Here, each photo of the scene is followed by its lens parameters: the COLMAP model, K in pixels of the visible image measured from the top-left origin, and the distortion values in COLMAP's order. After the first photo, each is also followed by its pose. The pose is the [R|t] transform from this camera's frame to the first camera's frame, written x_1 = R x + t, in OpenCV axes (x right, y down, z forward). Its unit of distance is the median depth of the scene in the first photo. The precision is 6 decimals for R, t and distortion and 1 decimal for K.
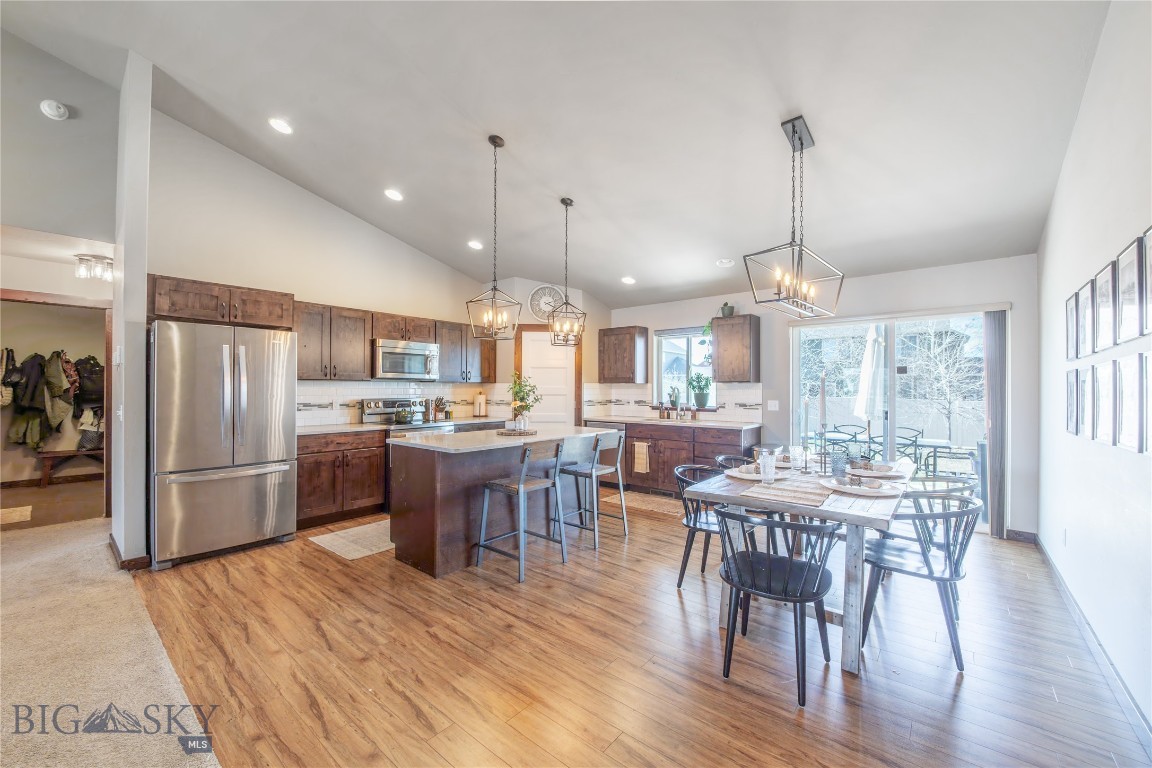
lens RADIAL K [[449.8, 0, 582.7], [0, 449.8, 385.6], [0, 0, 1]] dist [0.000531, -0.007878]
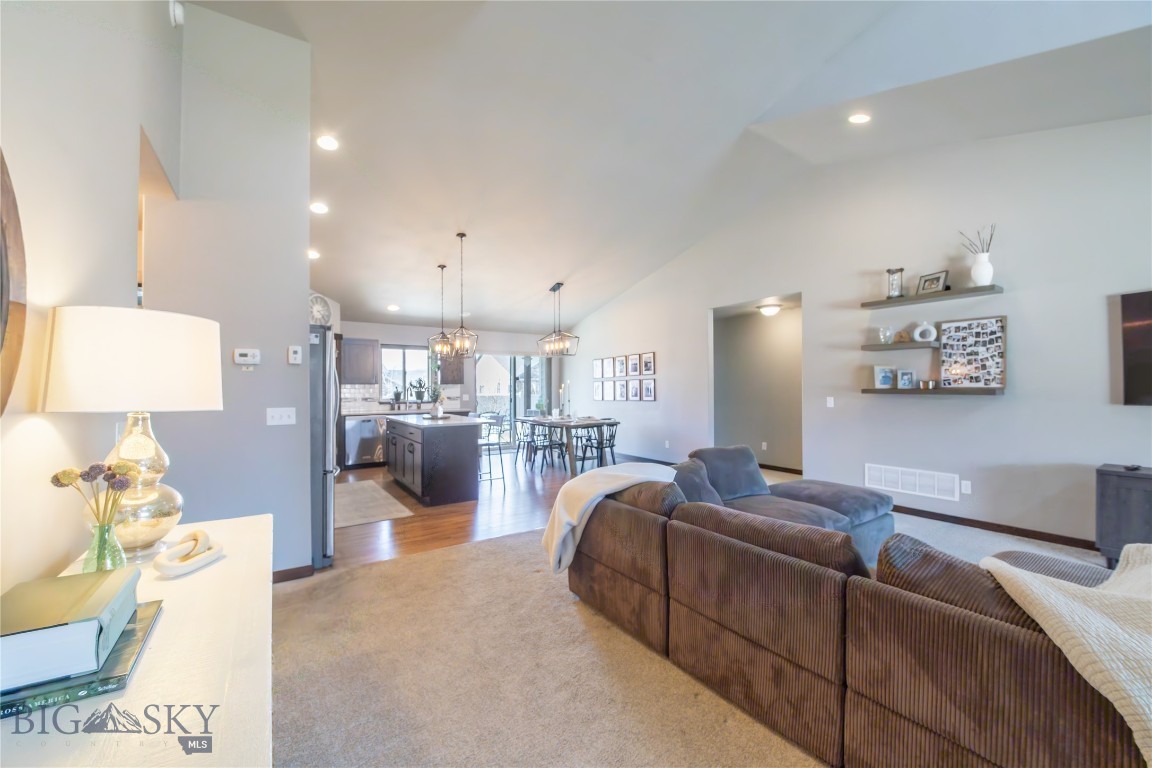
lens RADIAL K [[449.8, 0, 582.7], [0, 449.8, 385.6], [0, 0, 1]] dist [0.000531, -0.007878]
pose [[0.274128, -0.000097, 0.961693, -1.679261], [-0.001839, 0.999998, 0.000625, -0.005174], [-0.961691, -0.001940, 0.274128, 0.137978]]
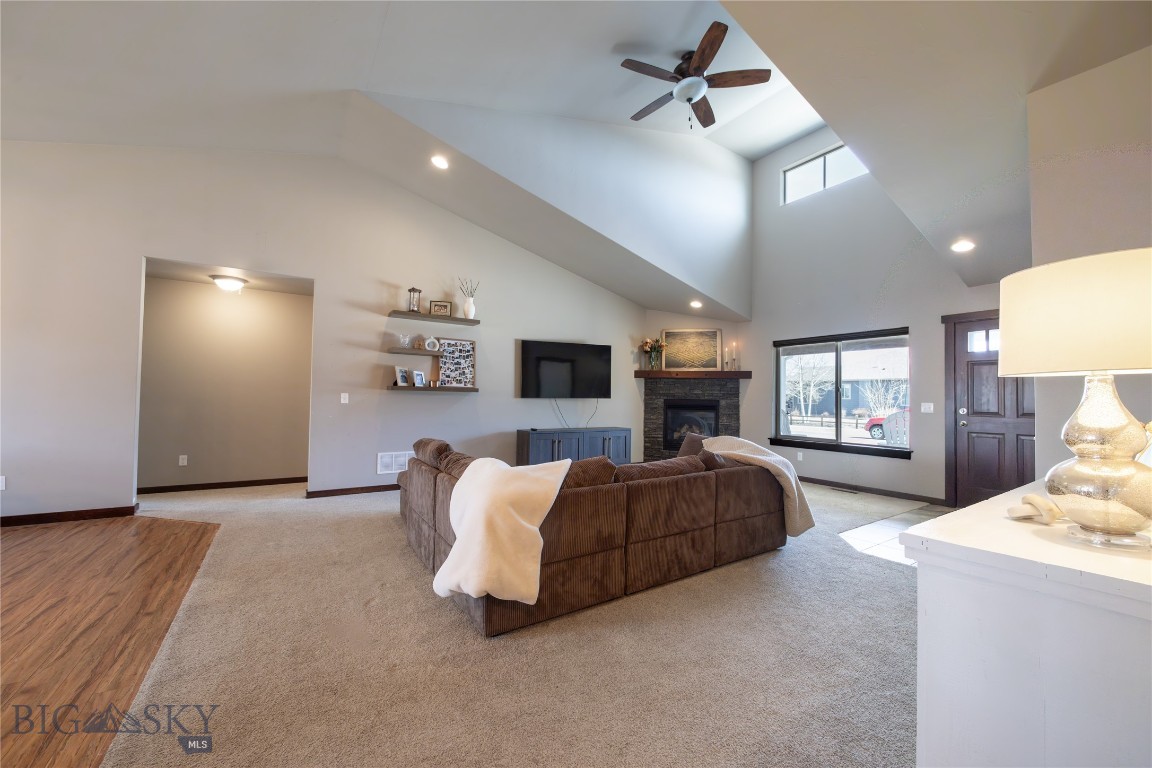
lens RADIAL K [[440.4, 0, 580.9], [0, 440.4, 388.5], [0, 0, 1]] dist [-0.008524, -0.000278]
pose [[-0.957326, -0.010607, 0.288814, -1.187561], [-0.018974, 0.999477, -0.026186, 0.039908], [-0.288385, -0.030548, -0.957027, 0.949070]]
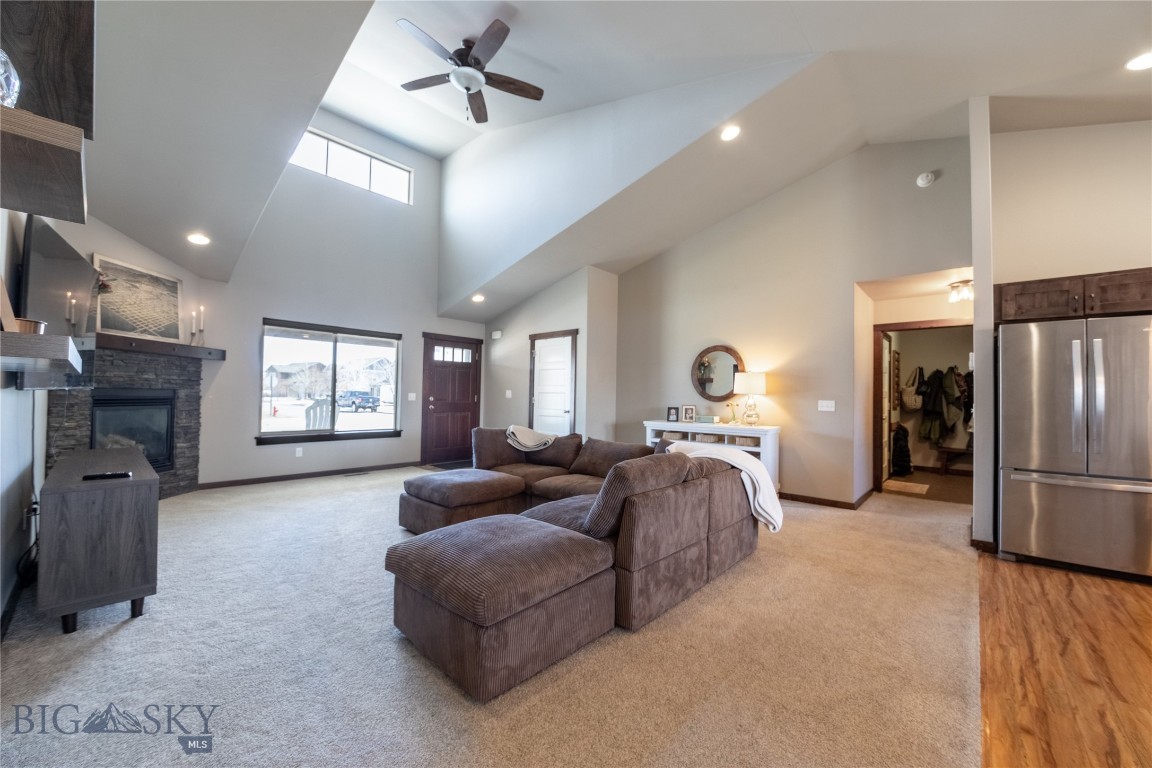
lens RADIAL K [[440.4, 0, 580.9], [0, 440.4, 388.5], [0, 0, 1]] dist [-0.008524, -0.000278]
pose [[-0.041482, -0.022591, -0.998884, 0.129844], [-0.012417, 0.999679, -0.022094, 0.039303], [0.999062, 0.011487, -0.041749, 0.030590]]
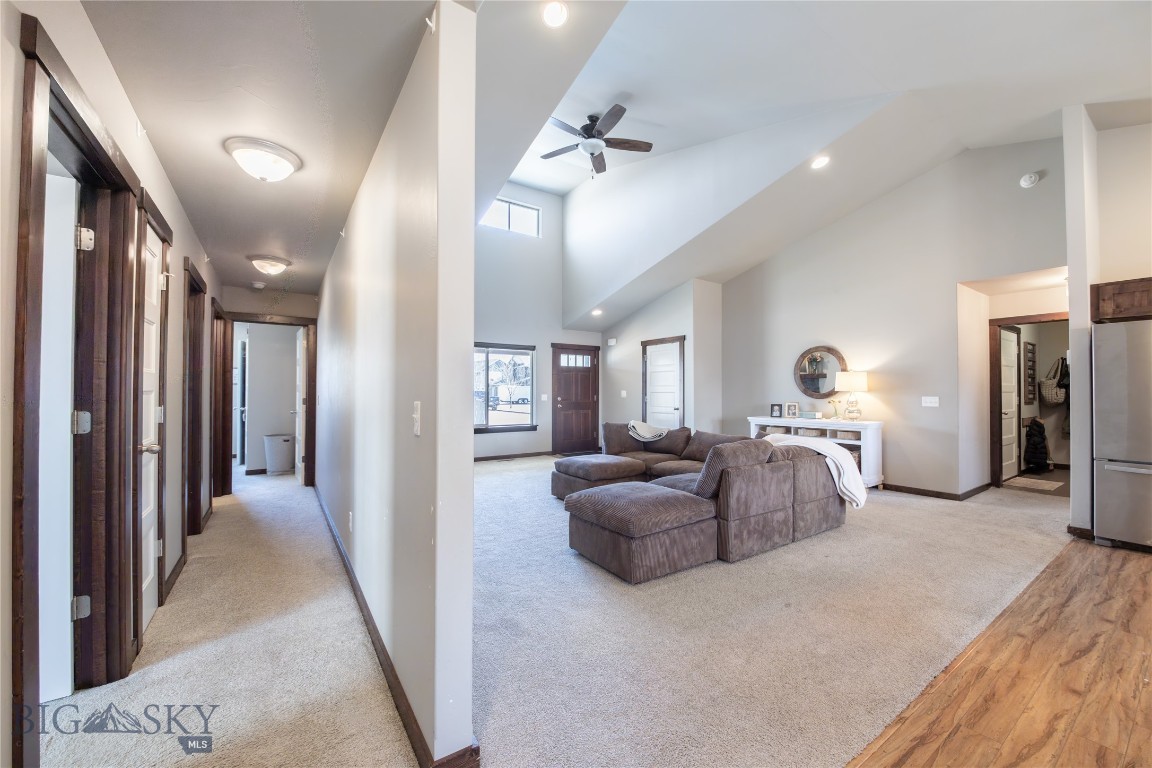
lens RADIAL K [[445.0, 0, 580.7], [0, 445.0, 387.1], [0, 0, 1]] dist [-0.011664, -0.000214]
pose [[-0.275487, -0.015471, -0.961180, 0.451272], [0.002342, 0.999857, -0.016764, 0.027139], [0.961302, -0.006870, -0.275411, 0.040908]]
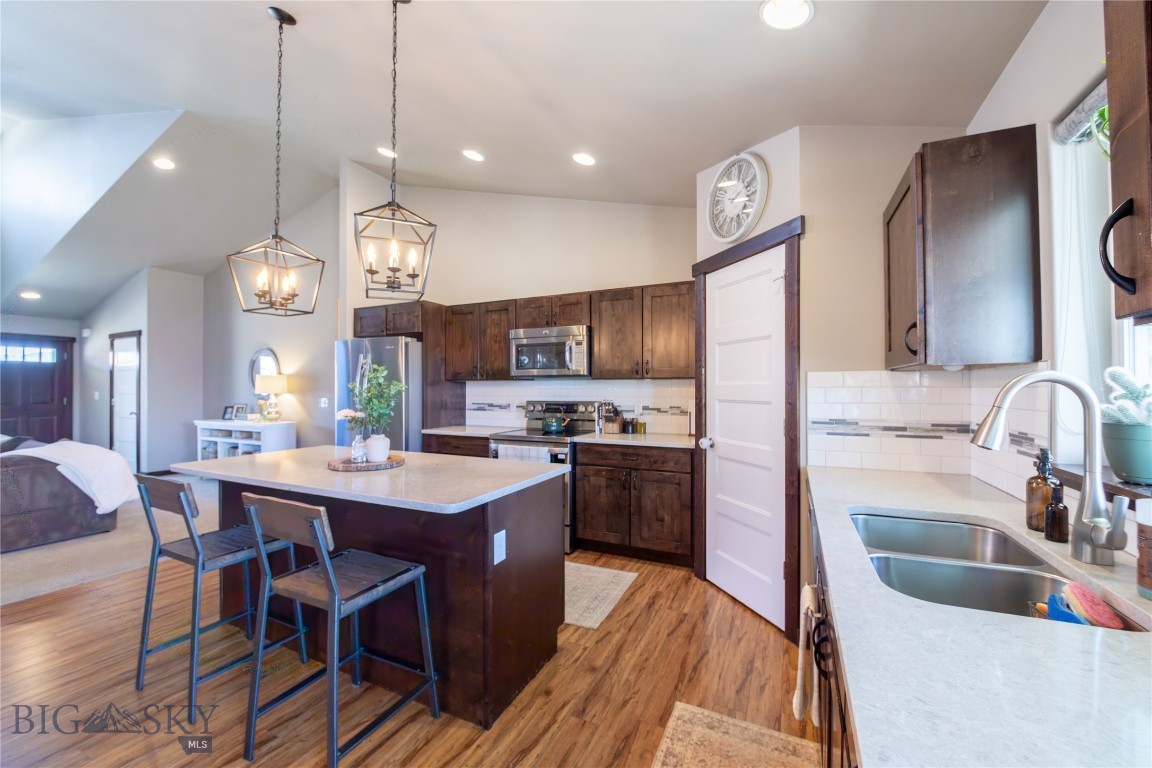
lens RADIAL K [[449.8, 0, 582.7], [0, 449.8, 385.6], [0, 0, 1]] dist [0.000531, -0.007878]
pose [[0.249582, -0.009284, -0.968309, 0.571470], [0.008928, 0.999934, -0.007286, 0.010926], [0.968312, -0.006827, 0.249648, 1.304759]]
